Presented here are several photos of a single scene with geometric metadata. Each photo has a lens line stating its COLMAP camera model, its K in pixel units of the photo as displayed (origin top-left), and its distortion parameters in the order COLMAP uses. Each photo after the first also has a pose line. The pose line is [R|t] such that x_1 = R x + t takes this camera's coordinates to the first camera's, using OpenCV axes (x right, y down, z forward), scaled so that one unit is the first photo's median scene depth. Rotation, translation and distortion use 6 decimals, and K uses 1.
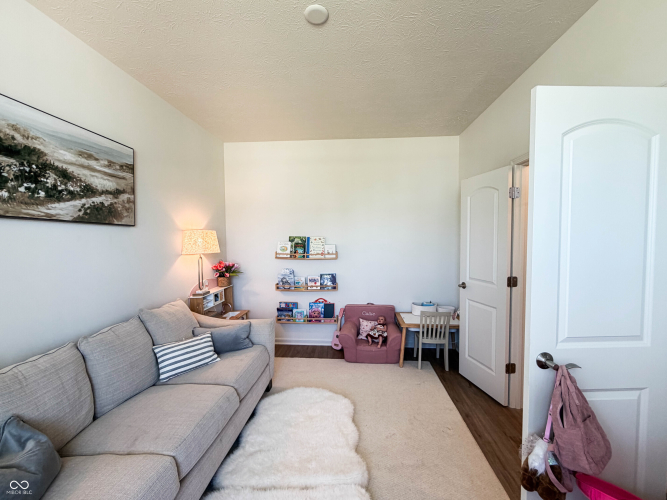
lens RADIAL K [[271.8, 0, 337.7], [0, 271.8, 248.5], [0, 0, 1]] dist [0.004563, -0.000791]
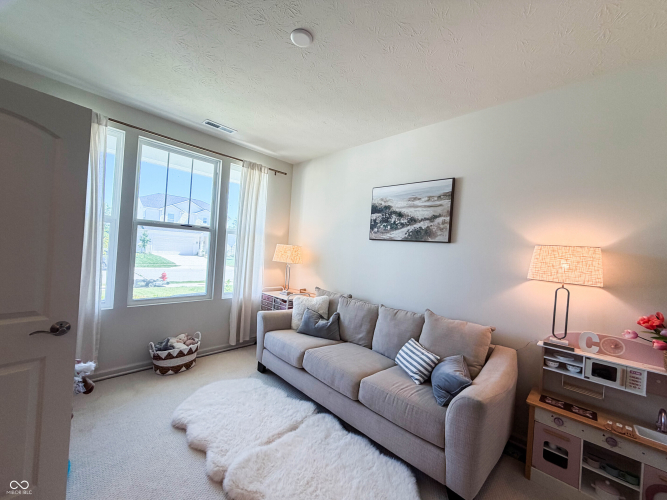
lens RADIAL K [[271.8, 0, 333.4], [0, 271.8, 249.9], [0, 0, 1]] dist [0.004563, -0.000791]
pose [[-0.649988, -0.036022, -0.759091, 0.578267], [-0.090507, 0.995436, 0.030262, -0.049836], [0.754536, 0.088373, -0.650281, 1.694768]]
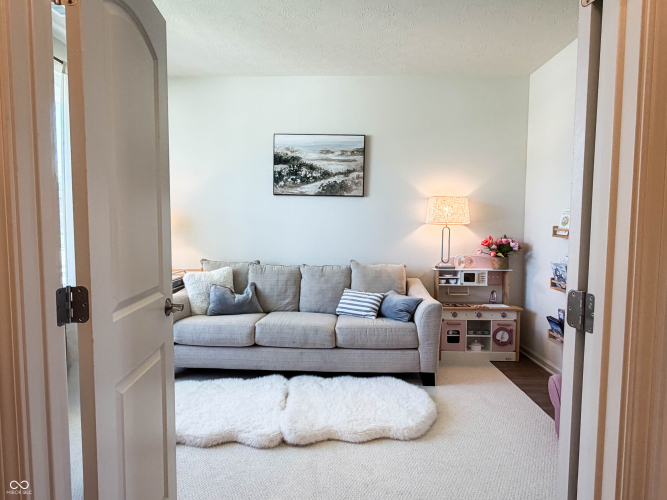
lens RADIAL K [[399.8, 0, 340.0], [0, 399.8, 254.4], [0, 0, 1]] dist [0.018096, -0.000179]
pose [[0.051695, 0.081028, -0.995370, 1.379393], [-0.046304, 0.995826, 0.078660, 0.055923], [0.997589, 0.042024, 0.055231, 0.972476]]
